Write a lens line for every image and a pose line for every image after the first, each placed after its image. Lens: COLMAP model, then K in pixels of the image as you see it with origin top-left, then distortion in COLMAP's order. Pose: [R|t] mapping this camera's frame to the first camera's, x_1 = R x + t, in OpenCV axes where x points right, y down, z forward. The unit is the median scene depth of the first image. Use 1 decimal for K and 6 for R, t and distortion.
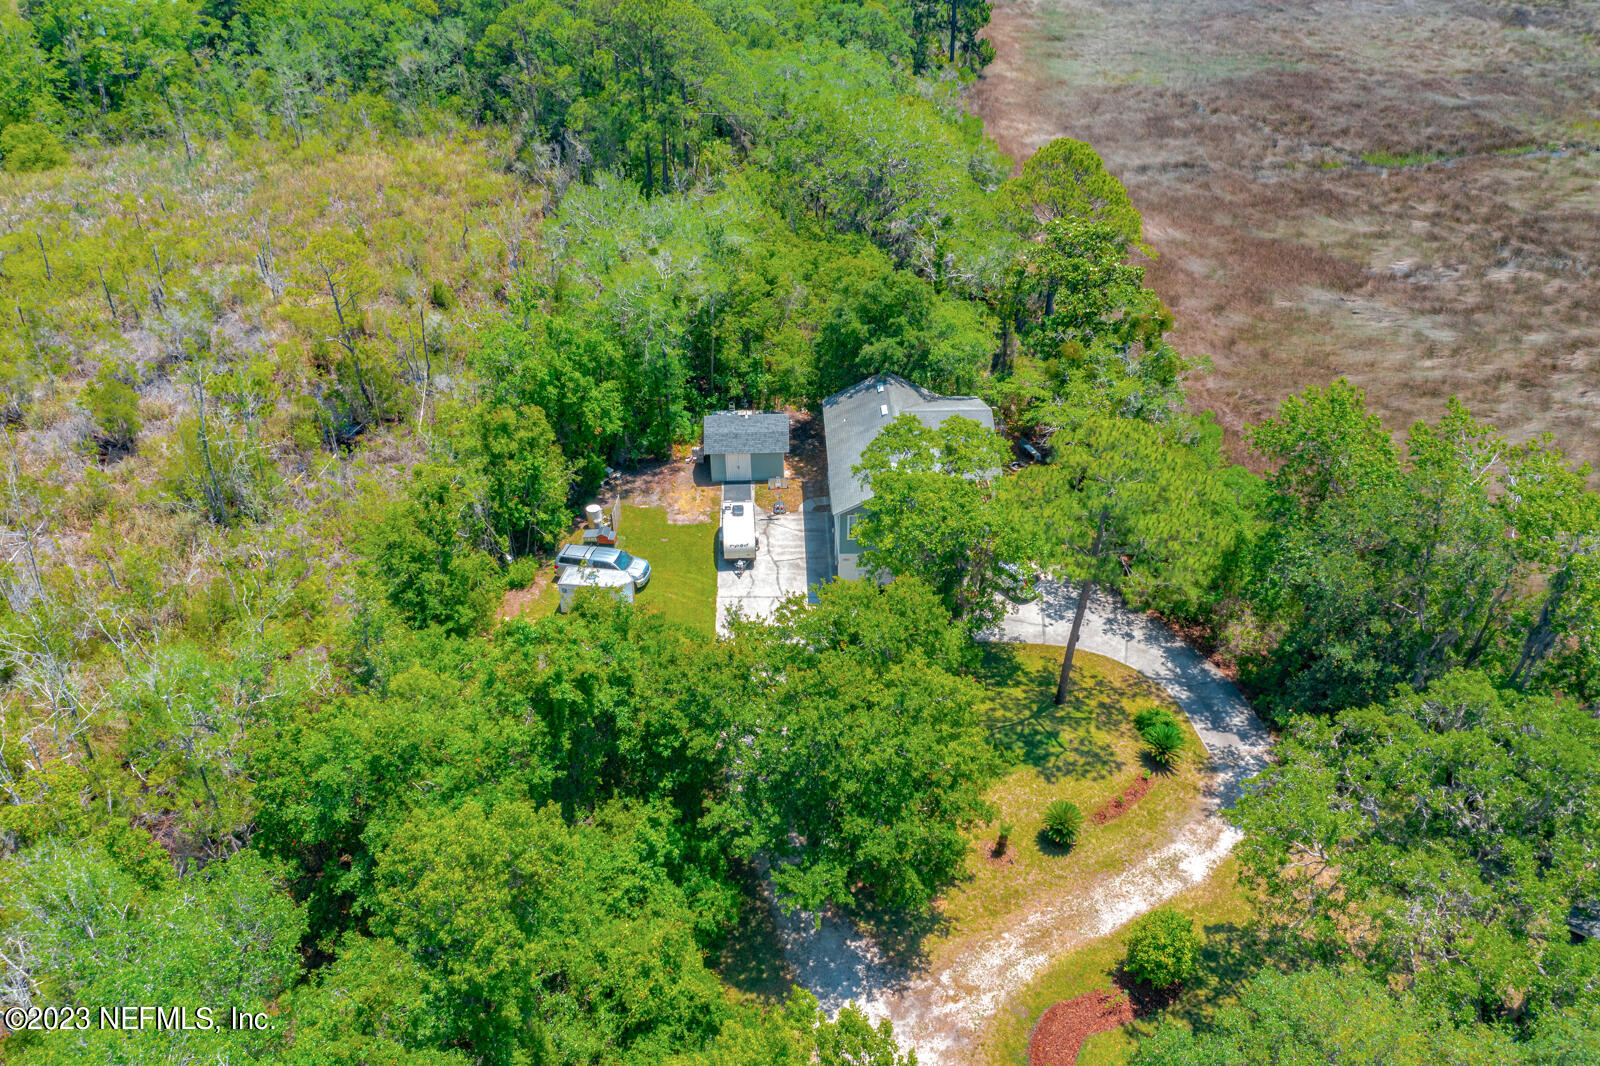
lens RADIAL K [[1241.3, 0, 806.4], [0, 1241.3, 569.9], [0, 0, 1]] dist [0.020842, 0.003713]
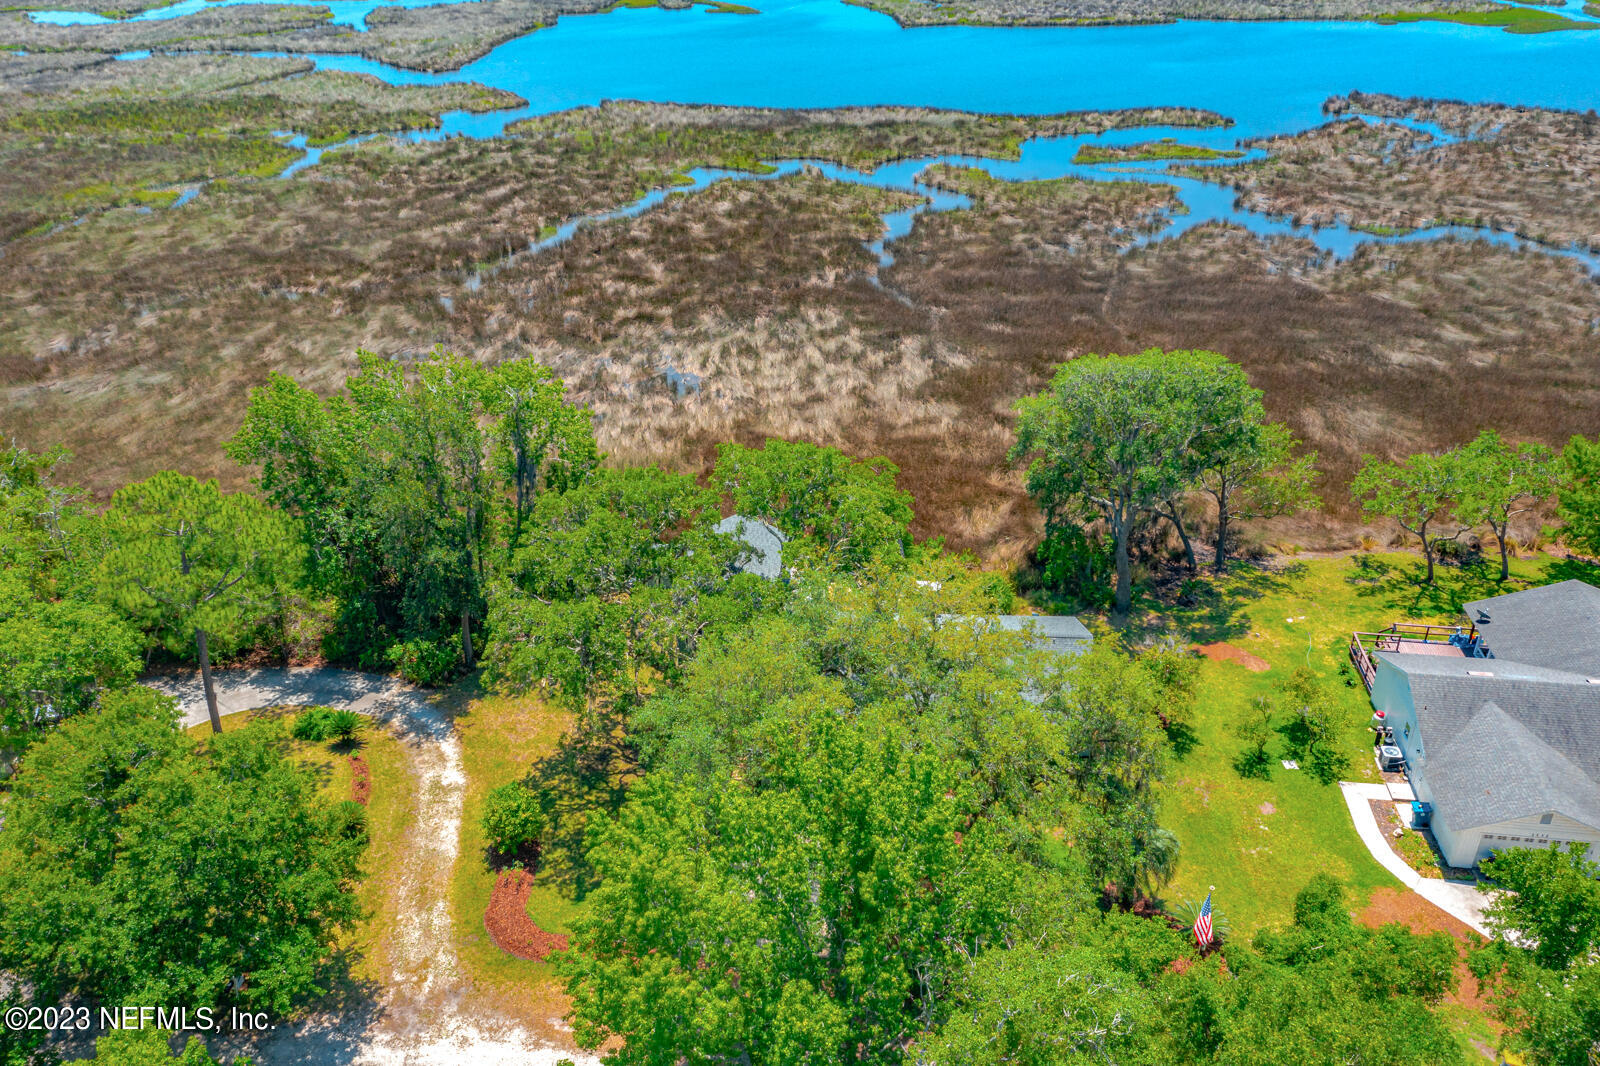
lens RADIAL K [[1268.4, 0, 797.6], [0, 1268.4, 542.8], [0, 0, 1]] dist [0.004647, 0.015033]
pose [[0.400233, -0.450879, 0.797823, -0.263305], [0.524599, 0.826559, 0.203951, -0.007232], [-0.751405, 0.336910, 0.567347, 0.017690]]
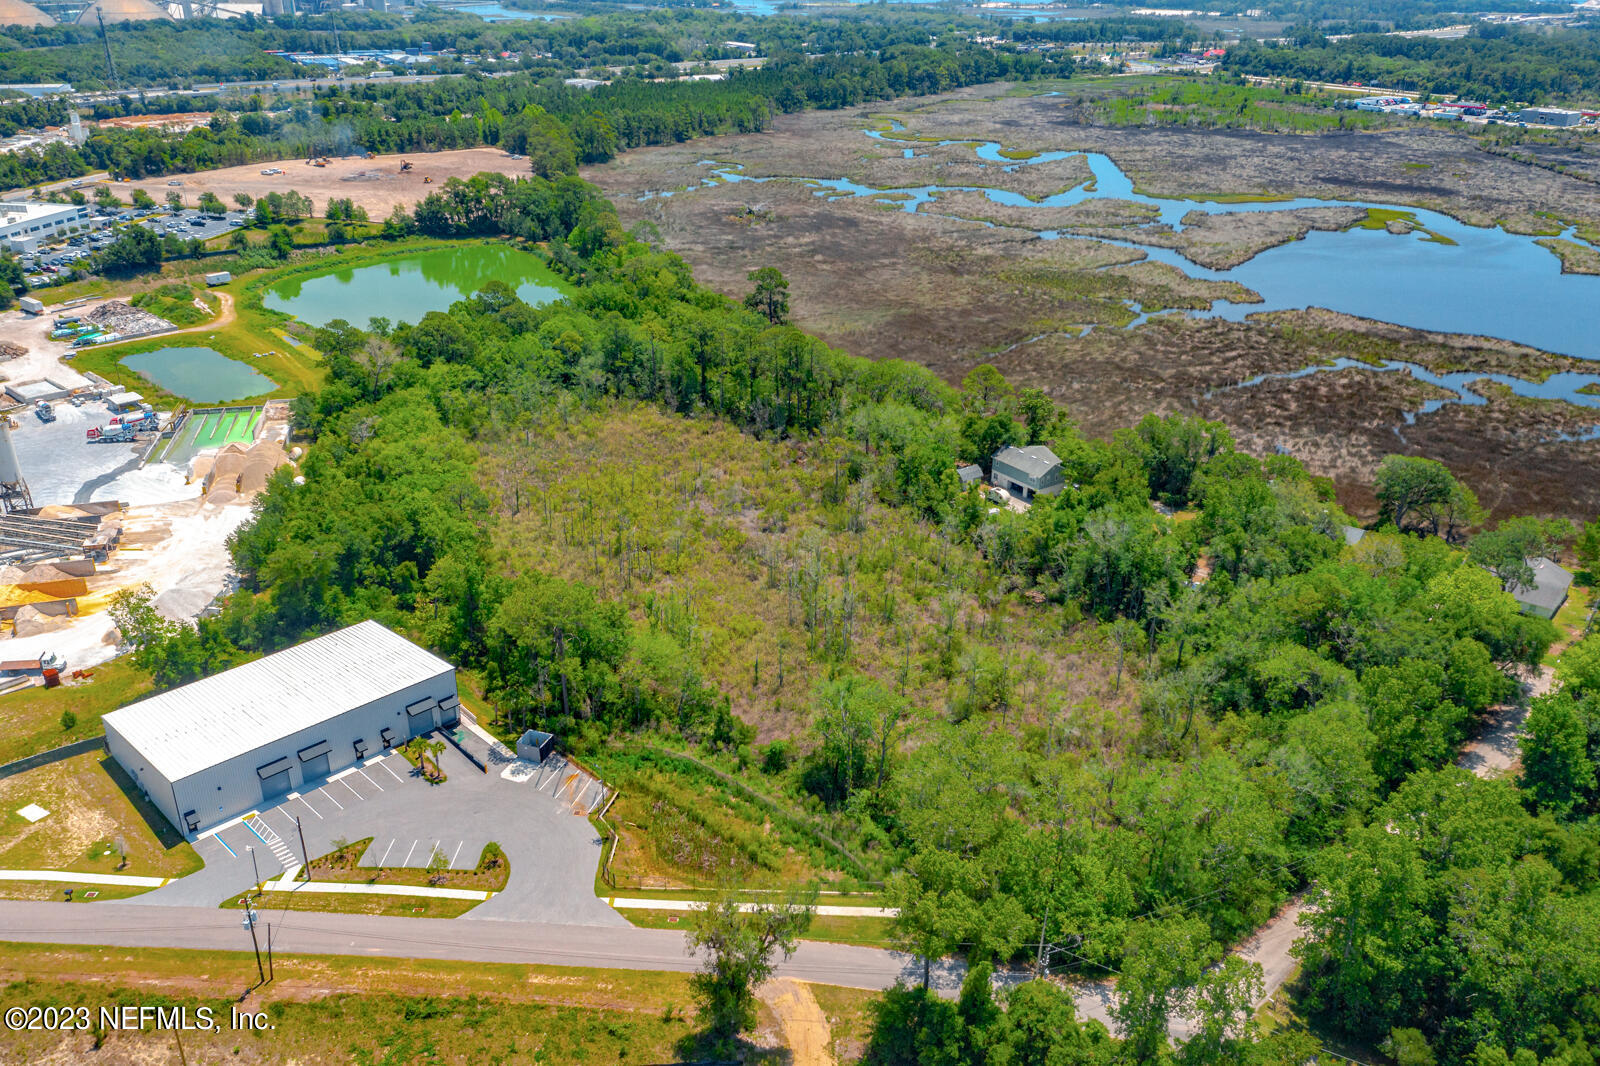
lens RADIAL K [[1268.4, 0, 797.6], [0, 1268.4, 542.8], [0, 0, 1]] dist [0.004647, 0.015033]
pose [[0.834170, -0.226825, 0.502703, -2.003789], [0.304534, 0.949387, -0.076959, 0.165909], [-0.459804, 0.217287, 0.861027, -1.457913]]
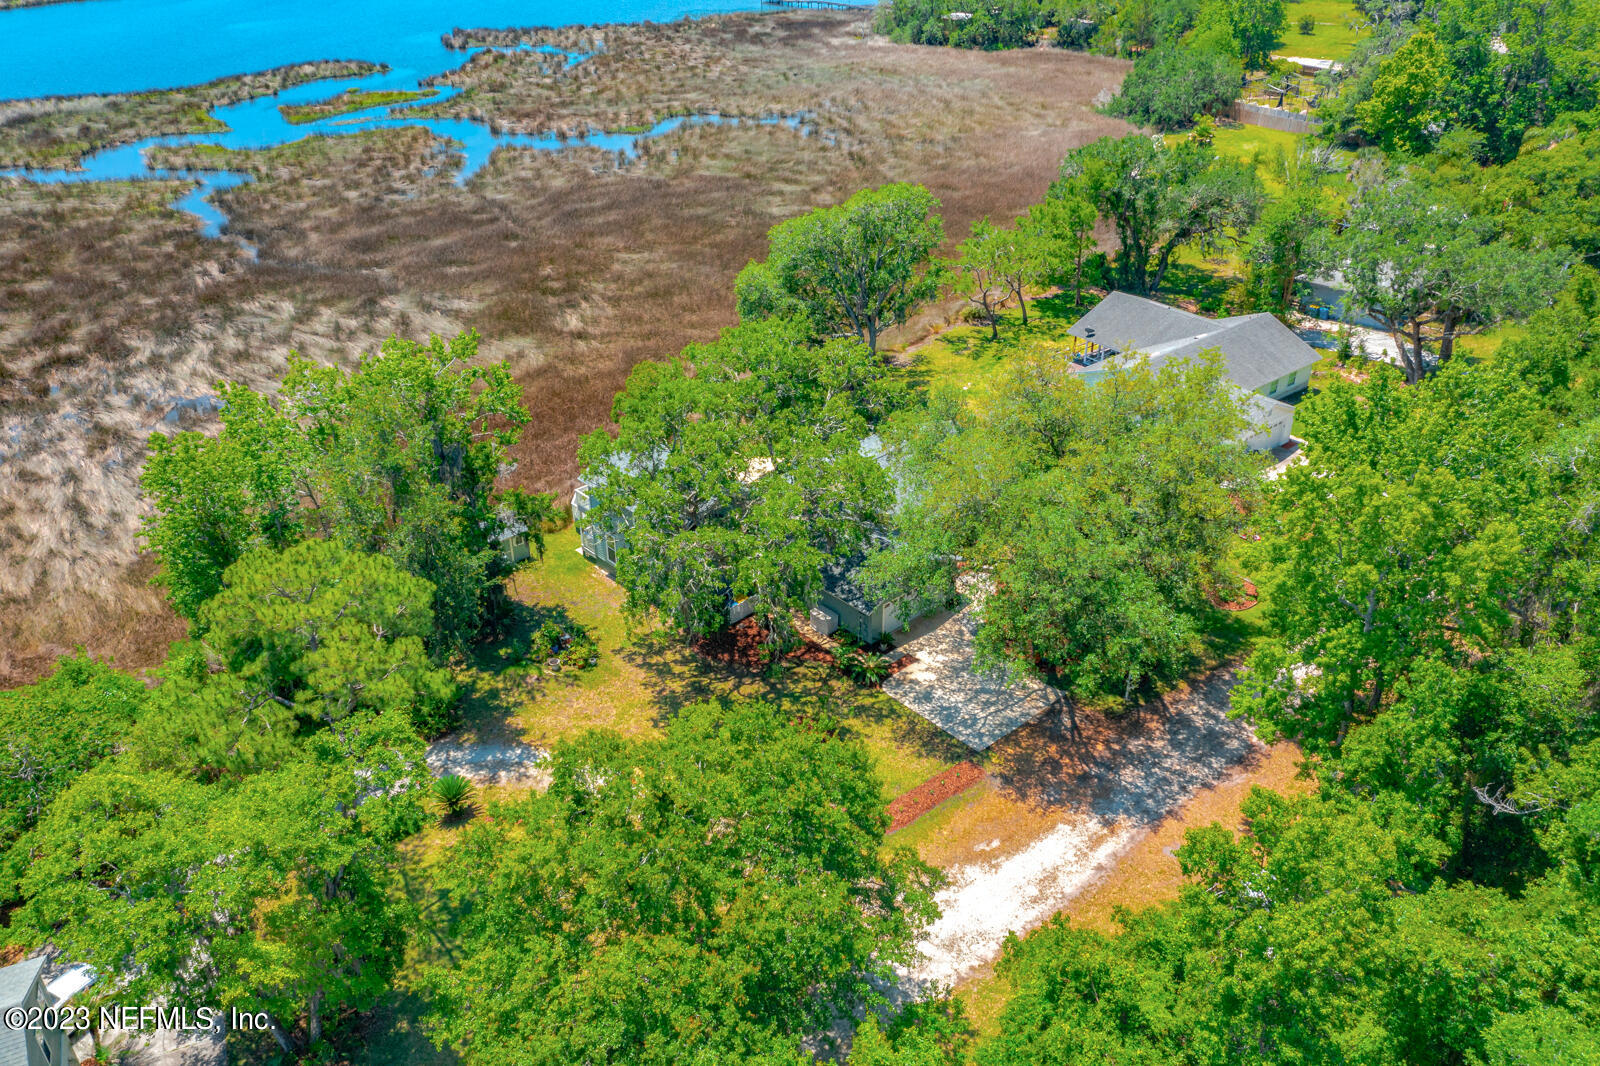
lens RADIAL K [[1275.9, 0, 800.0], [0, 1275.9, 533.0], [0, 0, 1]] dist [0.007938, -0.004241]
pose [[-0.403719, -0.458571, 0.791659, -0.337269], [0.515631, 0.600738, 0.610933, -0.302679], [-0.755735, 0.654849, -0.006076, 0.507264]]
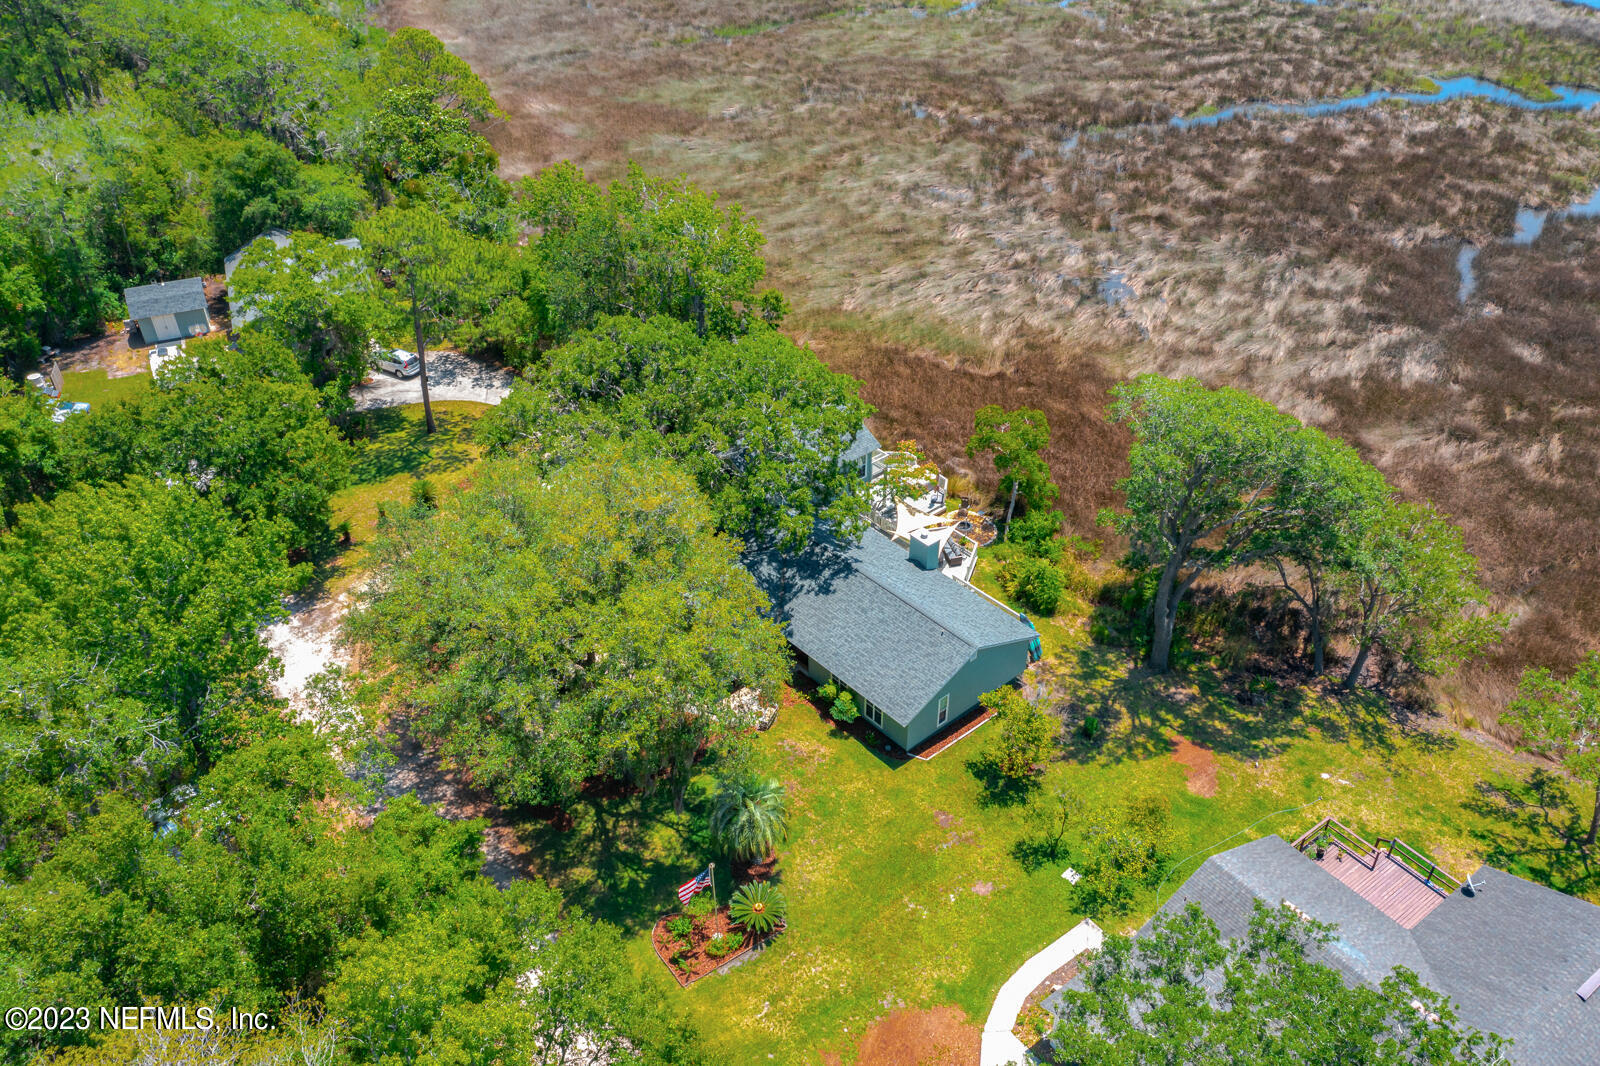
lens RADIAL K [[1268.4, 0, 797.6], [0, 1268.4, 542.8], [0, 0, 1]] dist [0.004647, 0.015033]
pose [[0.935162, -0.215333, 0.281254, 0.124070], [0.208082, 0.976520, 0.055774, 0.176445], [-0.286660, 0.006366, 0.958011, -0.340311]]
